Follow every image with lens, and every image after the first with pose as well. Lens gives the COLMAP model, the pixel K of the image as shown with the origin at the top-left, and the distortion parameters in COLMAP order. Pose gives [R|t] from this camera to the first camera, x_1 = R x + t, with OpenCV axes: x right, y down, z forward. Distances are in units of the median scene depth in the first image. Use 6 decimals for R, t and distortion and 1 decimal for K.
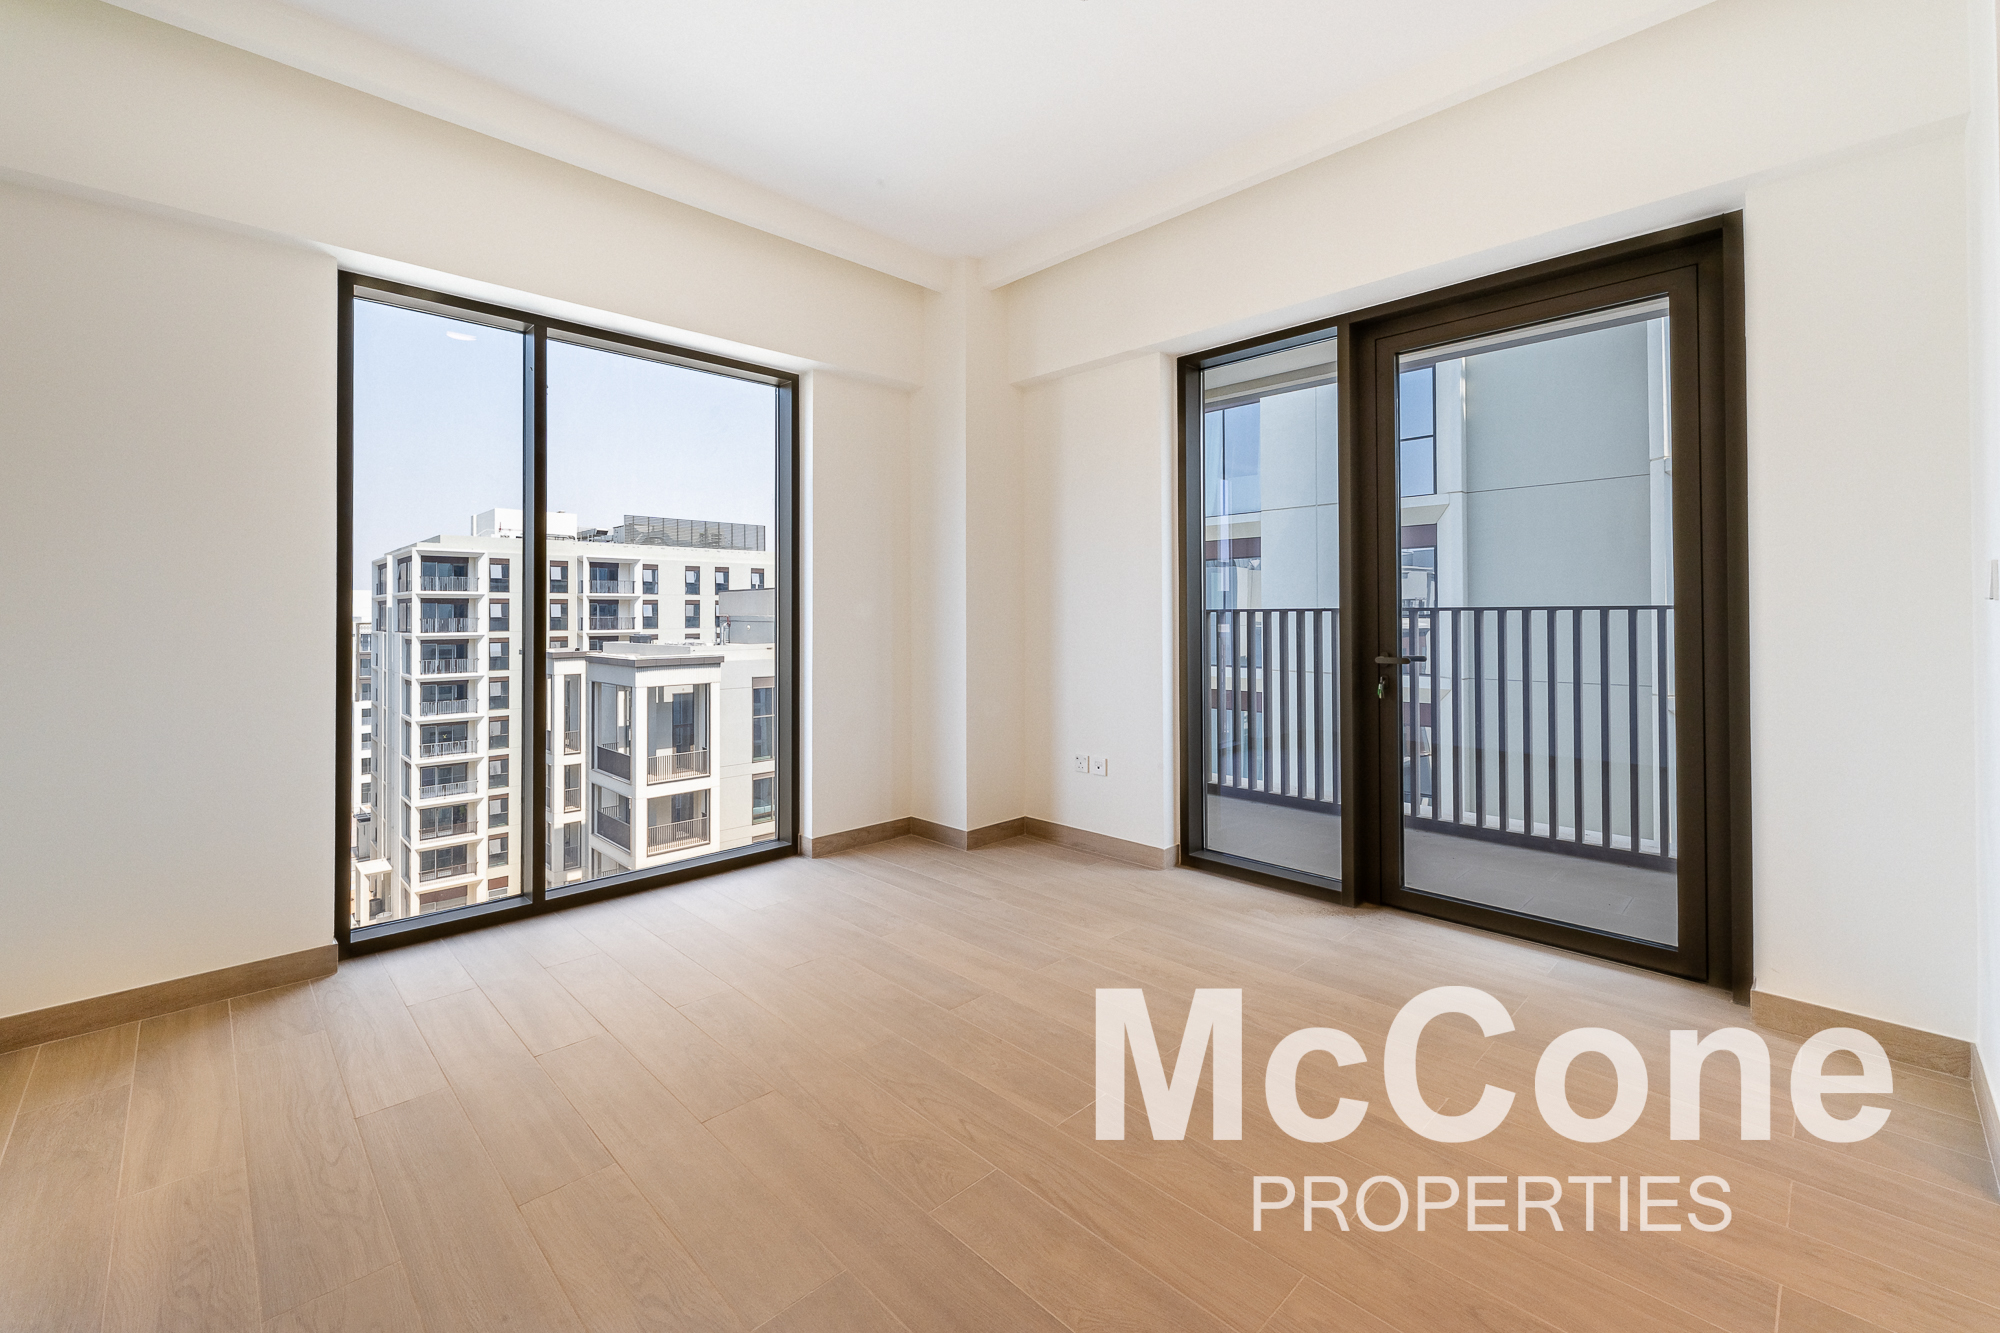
lens RADIAL K [[814.9, 0, 943.8], [0, 814.9, 608.9], [0, 0, 1]] dist [0.000591, -0.000922]
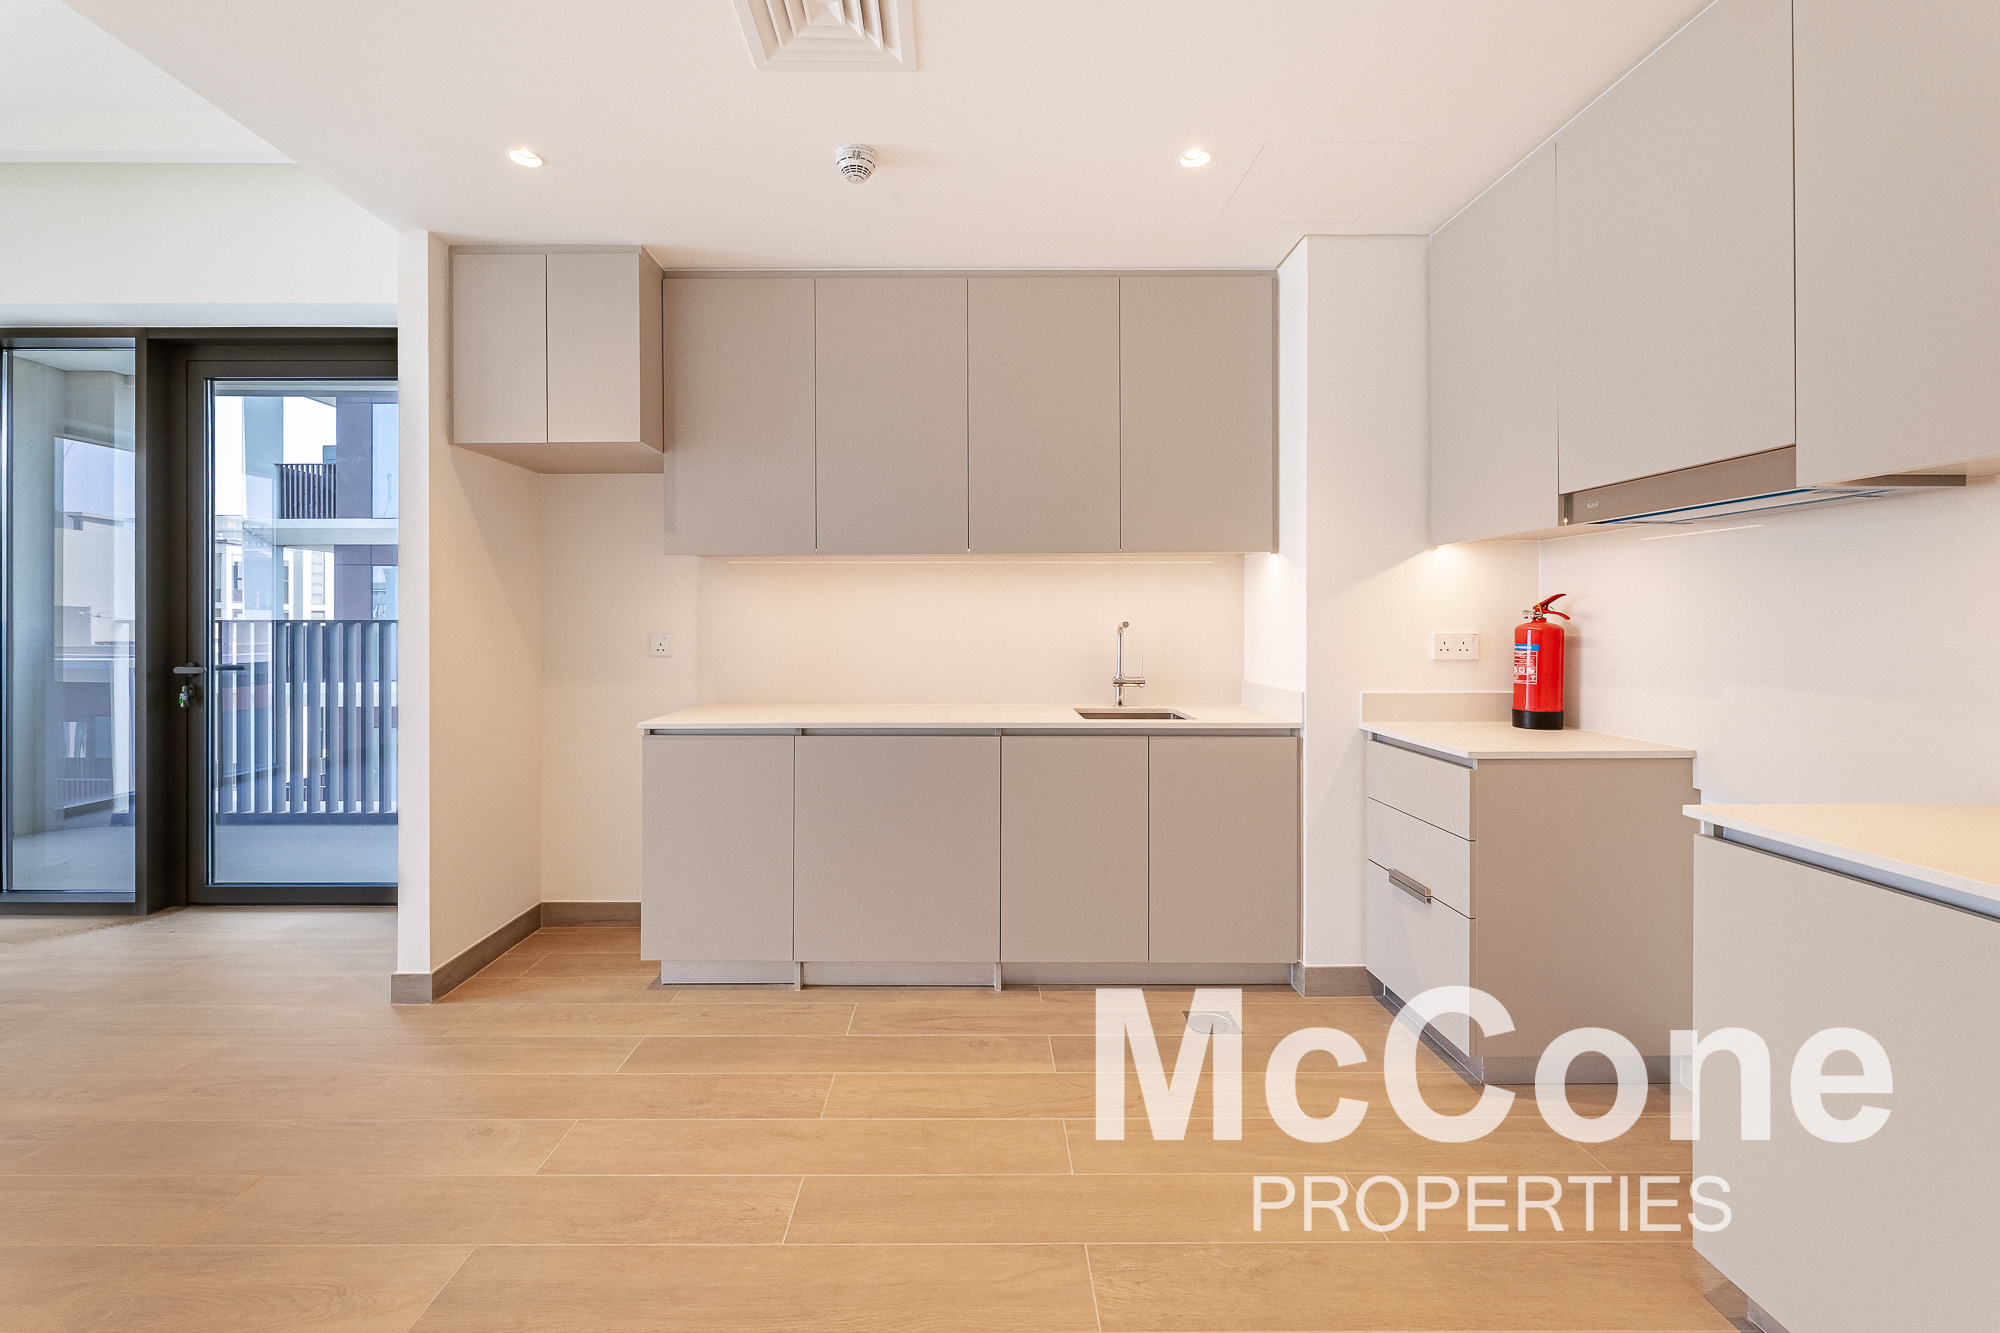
lens RADIAL K [[814.9, 0, 958.7], [0, 814.9, 617.8], [0, 0, 1]] dist [0.000591, -0.000922]
pose [[0.674605, 0.009339, 0.738120, 0.439491], [-0.007532, 0.999955, -0.005769, -0.004877], [-0.738140, -0.001668, 0.674645, -0.433614]]
